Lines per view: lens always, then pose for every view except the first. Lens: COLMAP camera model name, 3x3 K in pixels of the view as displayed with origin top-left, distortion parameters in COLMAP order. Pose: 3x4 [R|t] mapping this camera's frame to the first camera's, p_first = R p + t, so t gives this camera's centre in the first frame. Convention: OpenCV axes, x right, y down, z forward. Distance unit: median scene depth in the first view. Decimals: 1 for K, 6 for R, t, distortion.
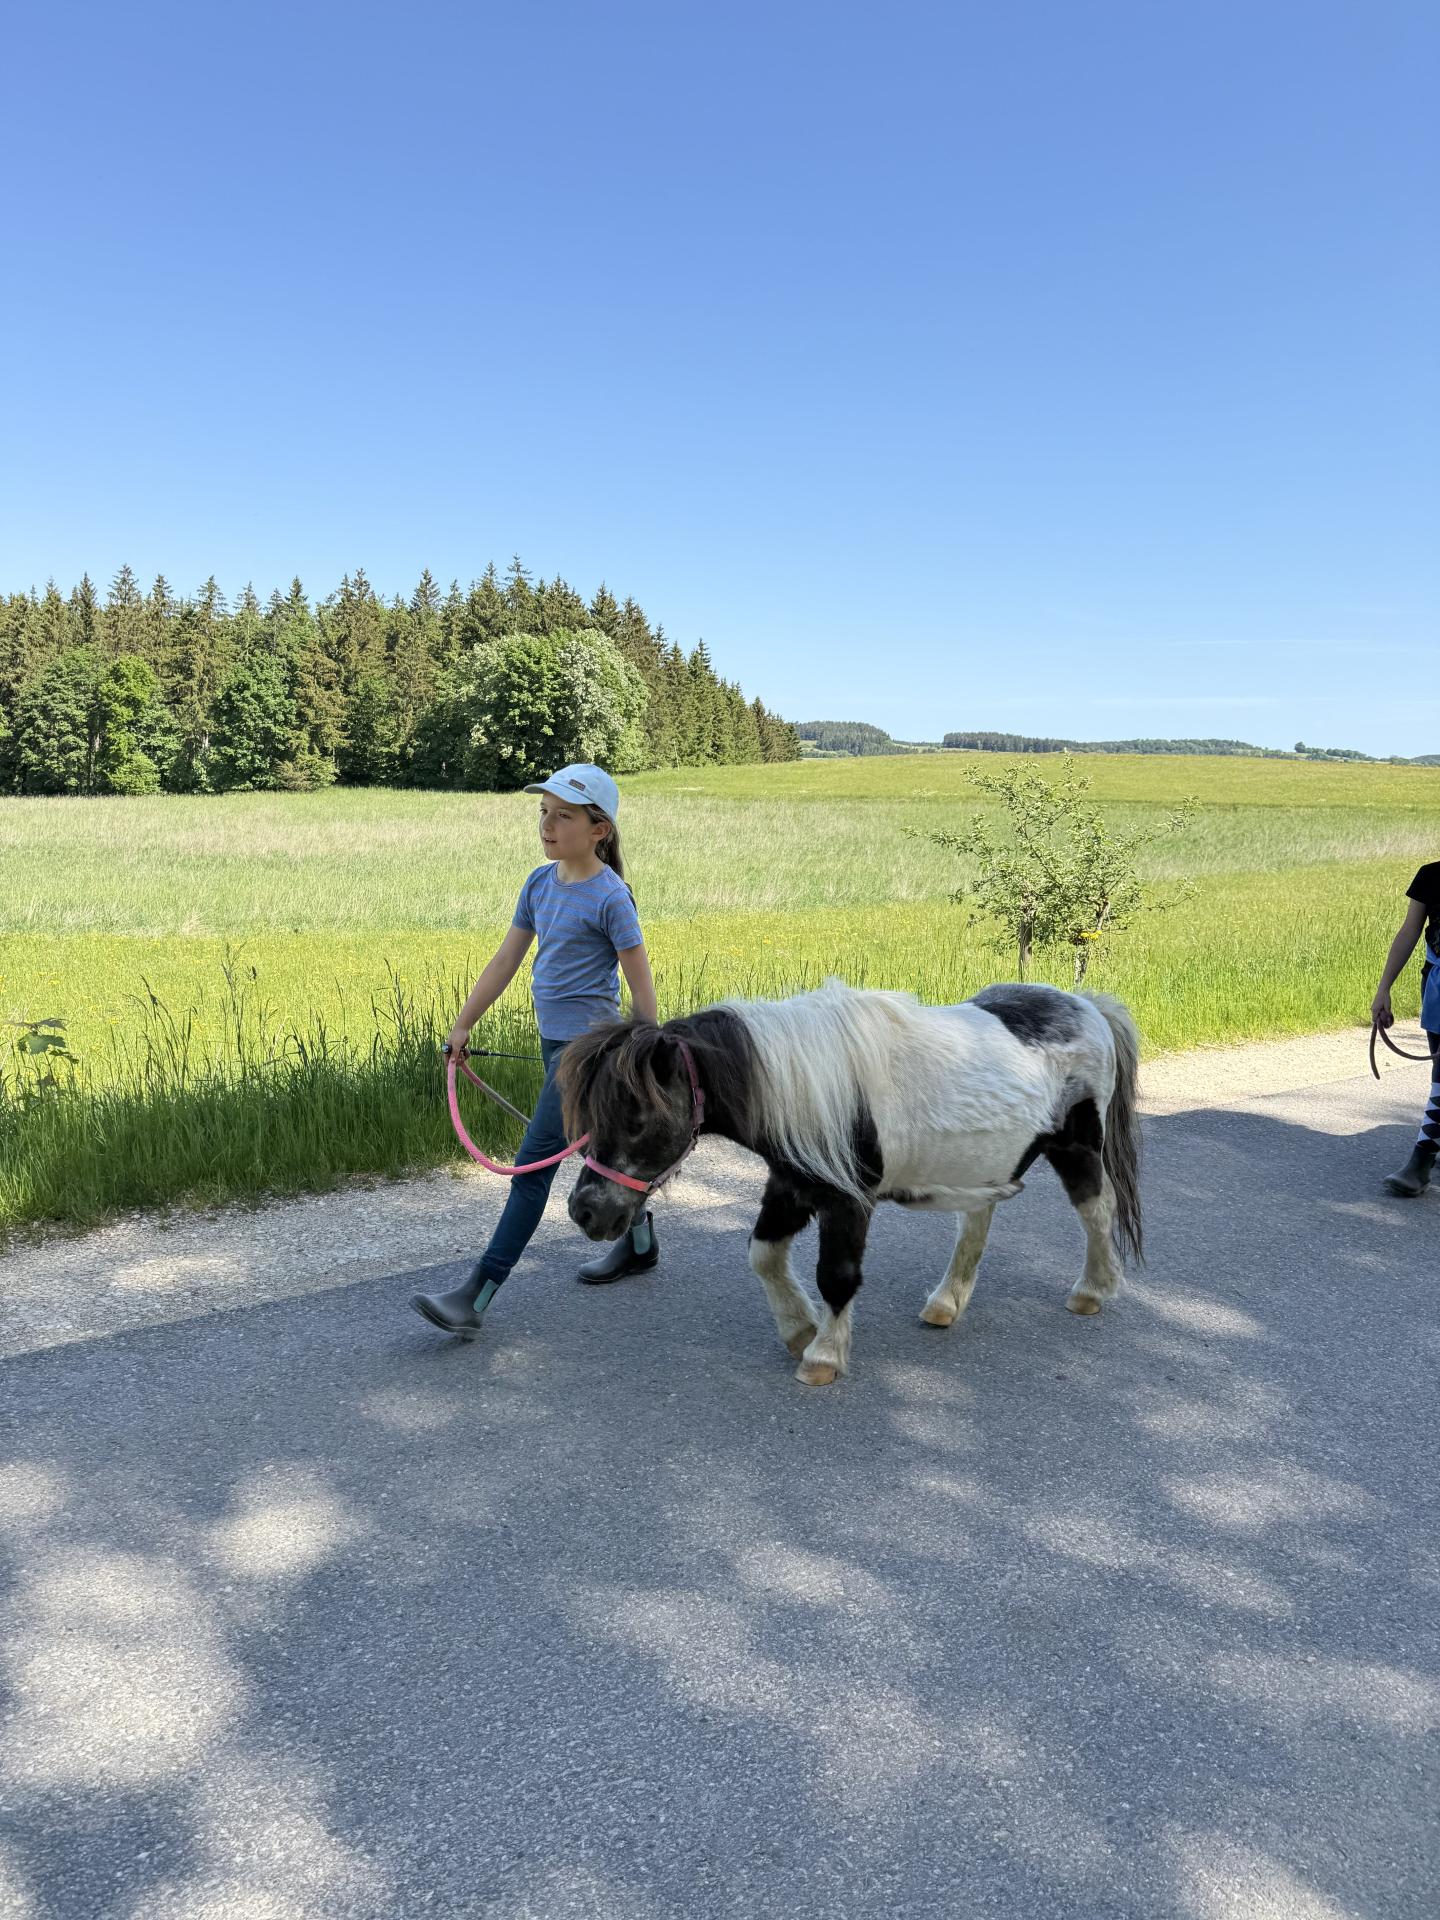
lens RADIAL K [[1373.9, 0, 770.9], [0, 1373.9, 996.8], [0, 0, 1]] dist [0.109127, -0.148278]
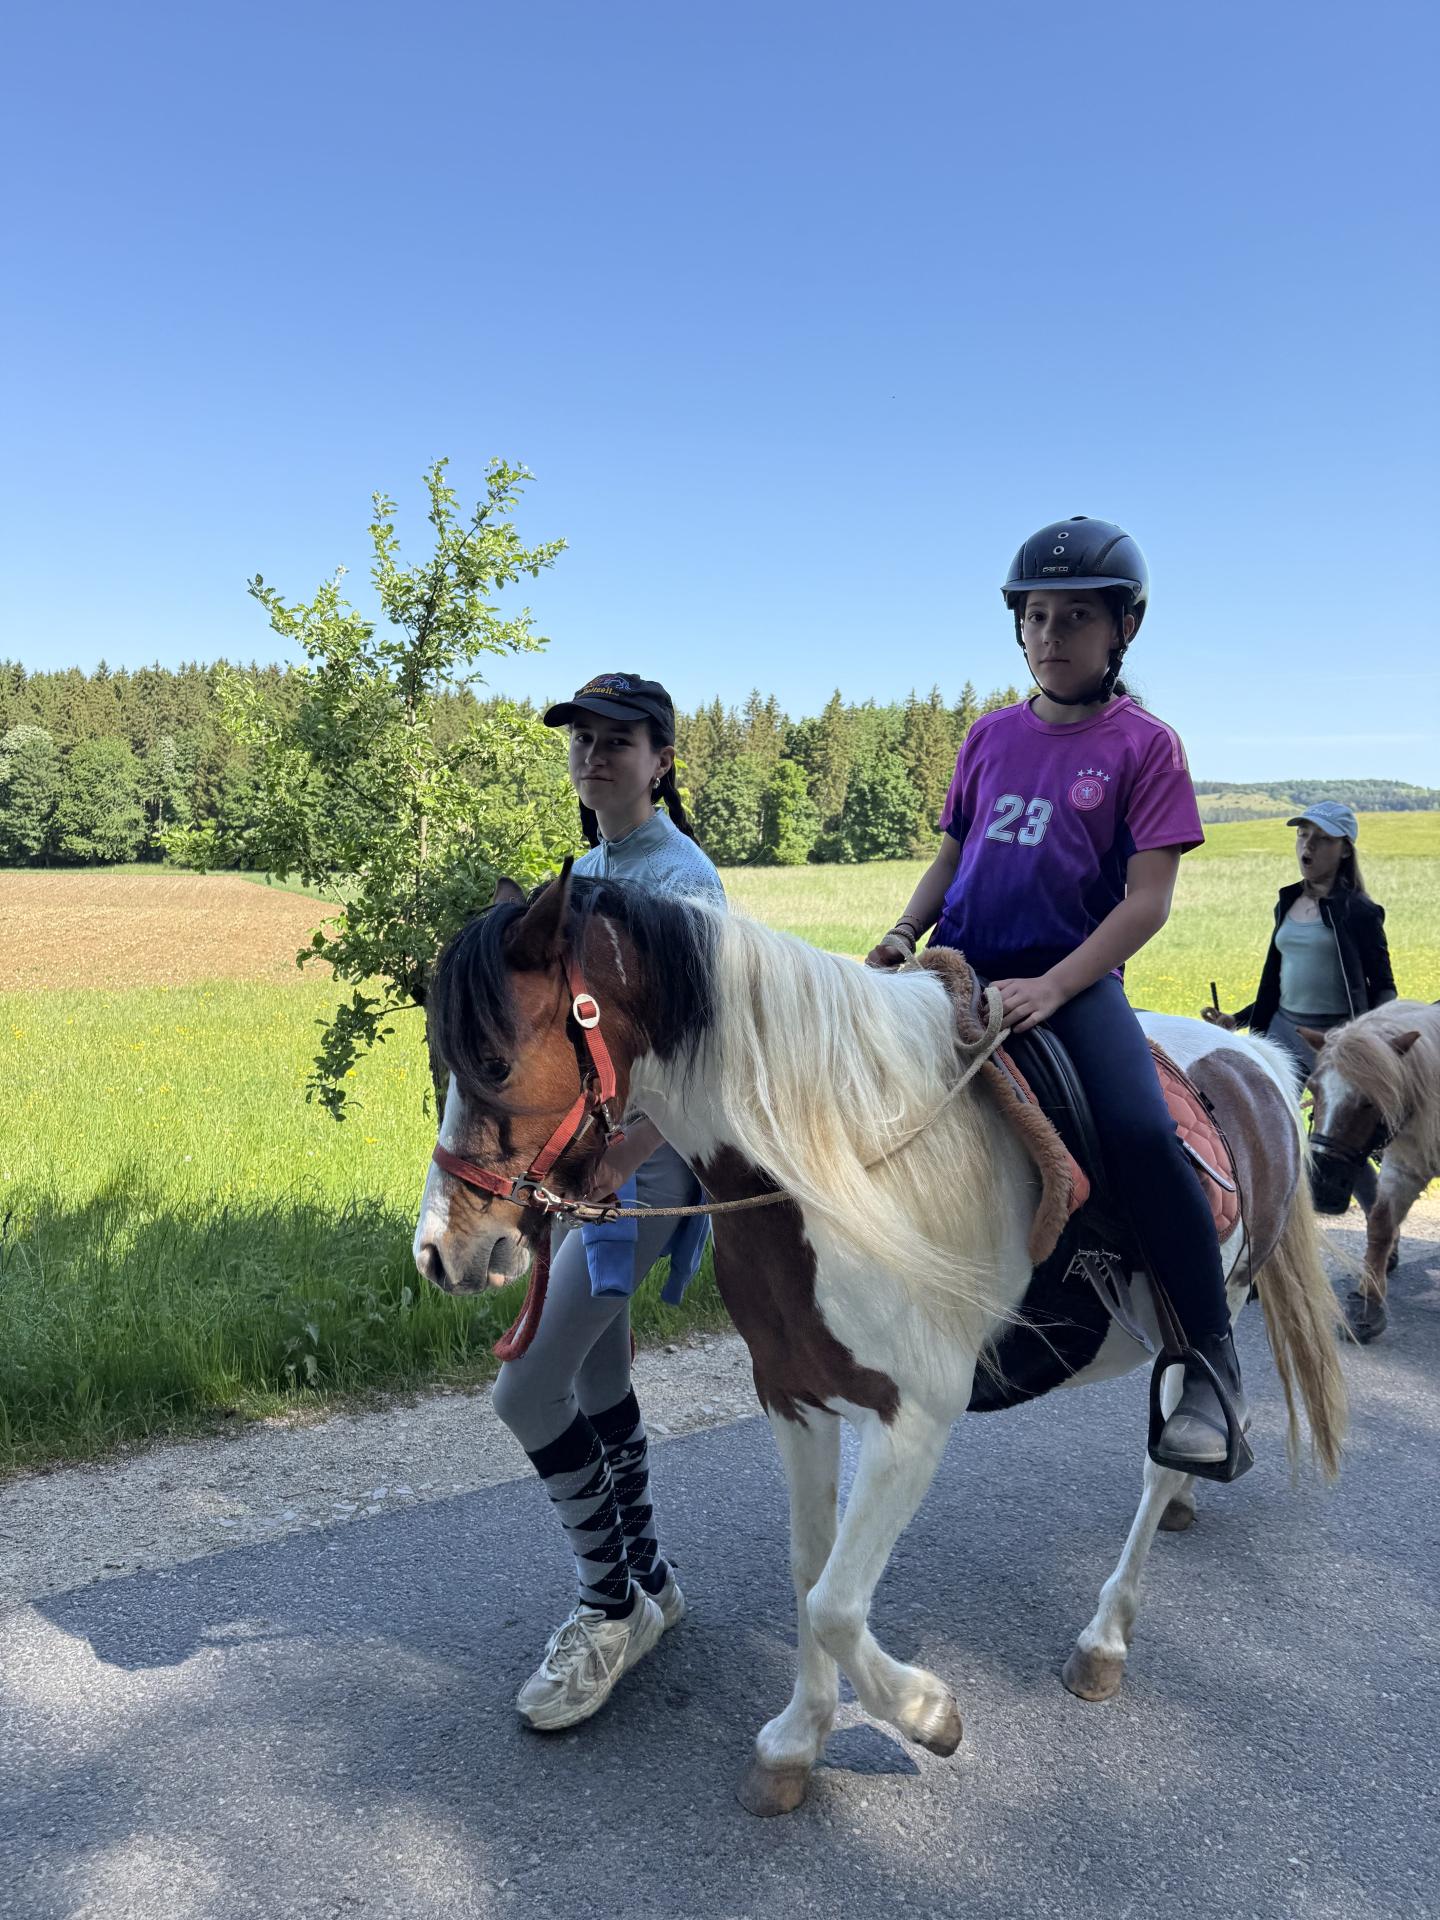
lens RADIAL K [[1373.9, 0, 711.3], [0, 1373.9, 955.2], [0, 0, 1]] dist [0.109127, -0.148278]
pose [[0.993818, -0.006549, -0.110832, -0.389427], [-0.000350, 0.998069, -0.062112, 0.021008], [0.111024, 0.061767, 0.991896, -0.287303]]
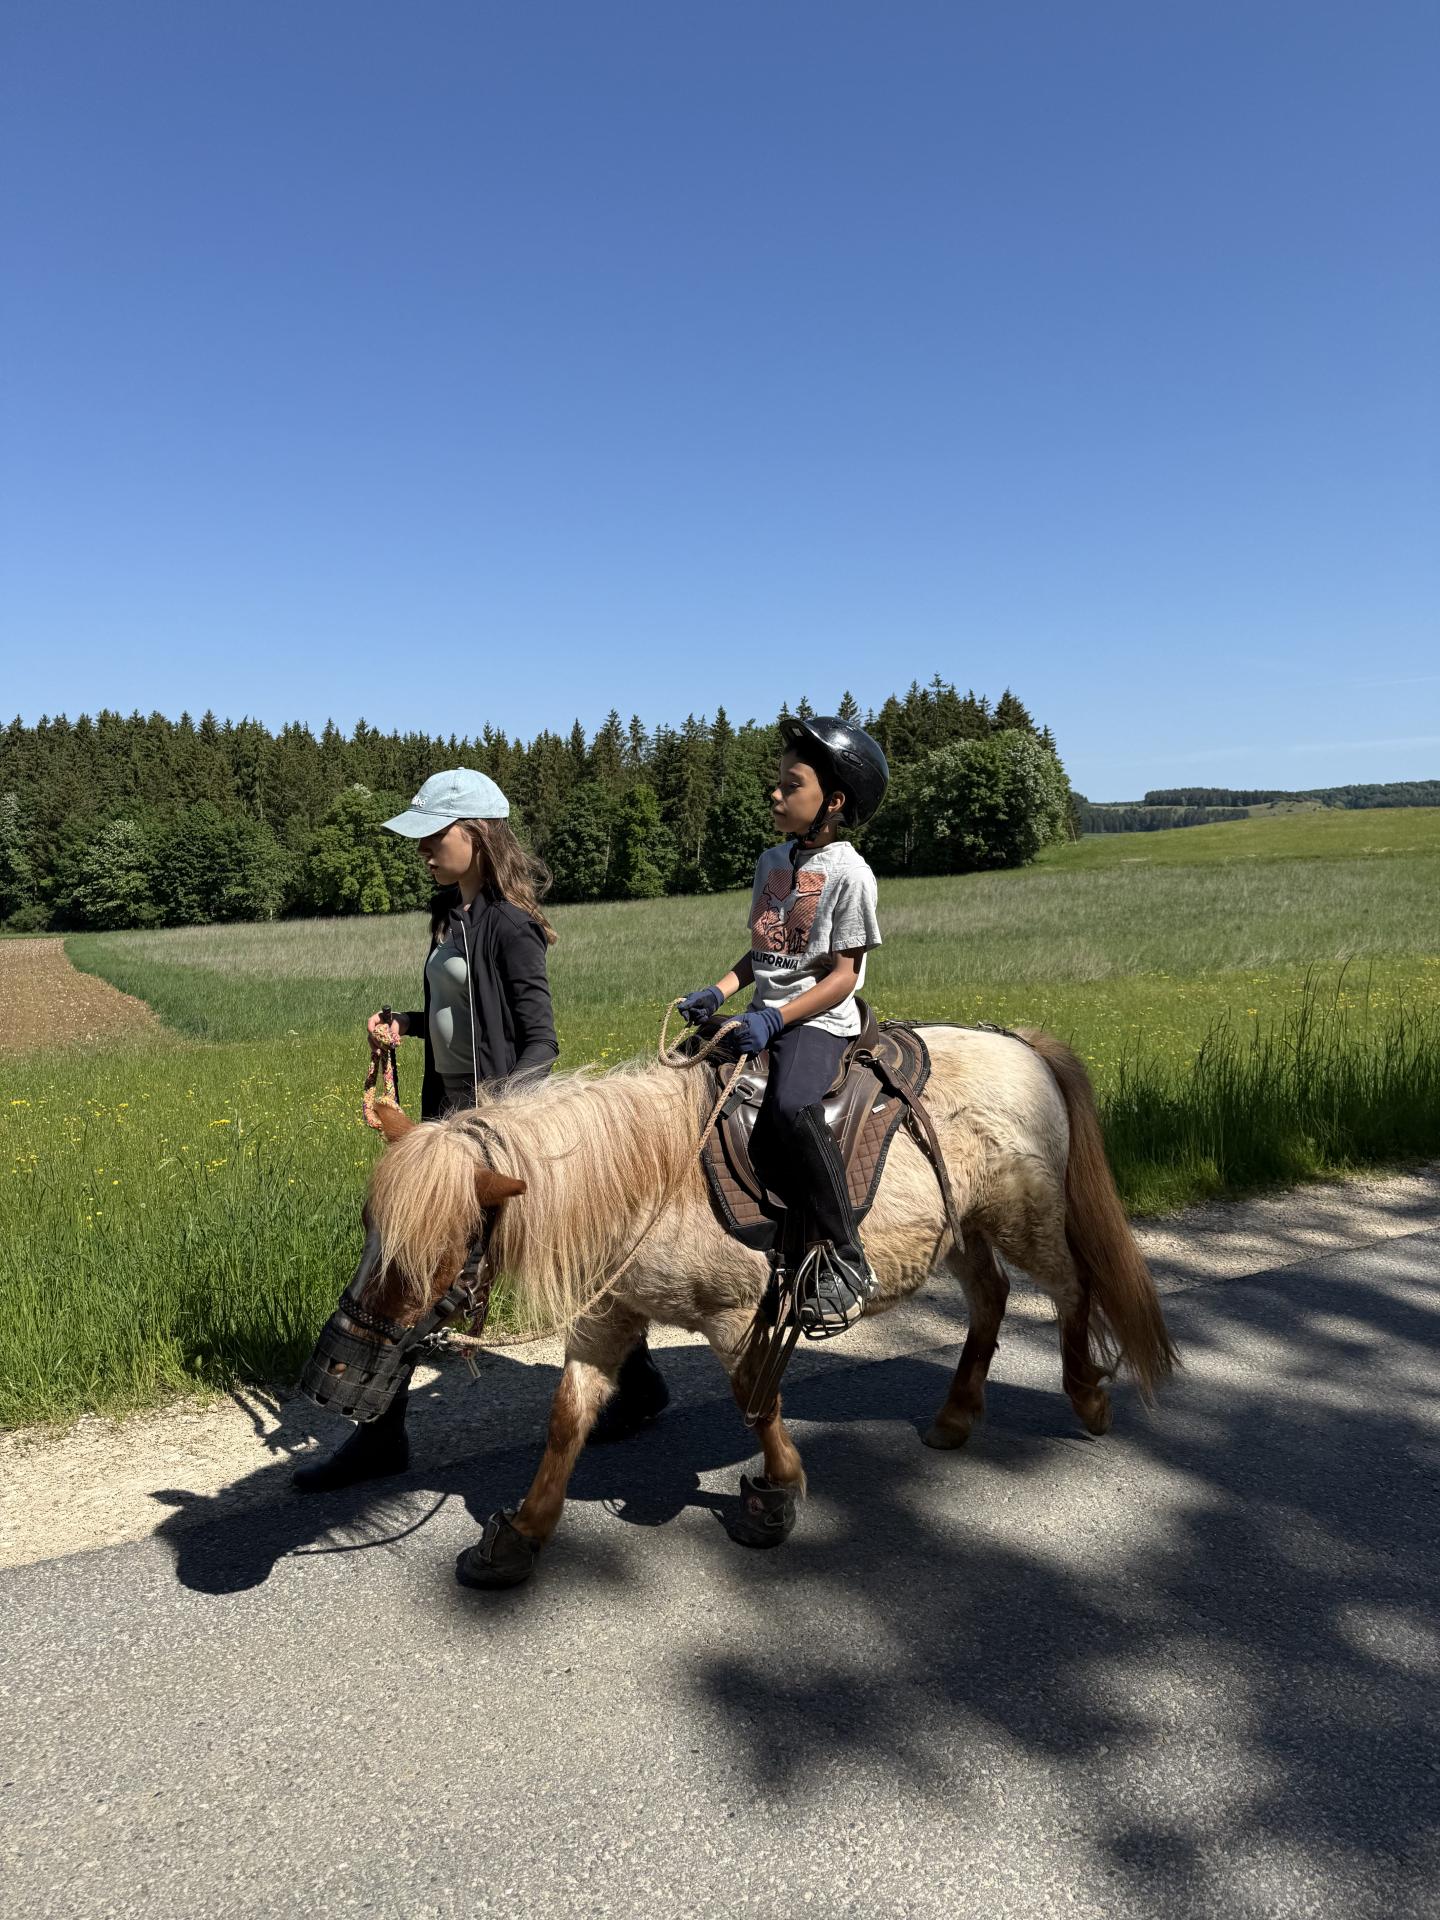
lens RADIAL K [[1373.9, 0, 713.6], [0, 1373.9, 932.4], [0, 0, 1]] dist [0.109127, -0.148278]
pose [[0.985577, -0.054513, -0.160210, -0.209925], [0.037956, 0.993785, -0.104650, 0.011964], [0.164919, 0.097059, 0.981520, -0.153037]]
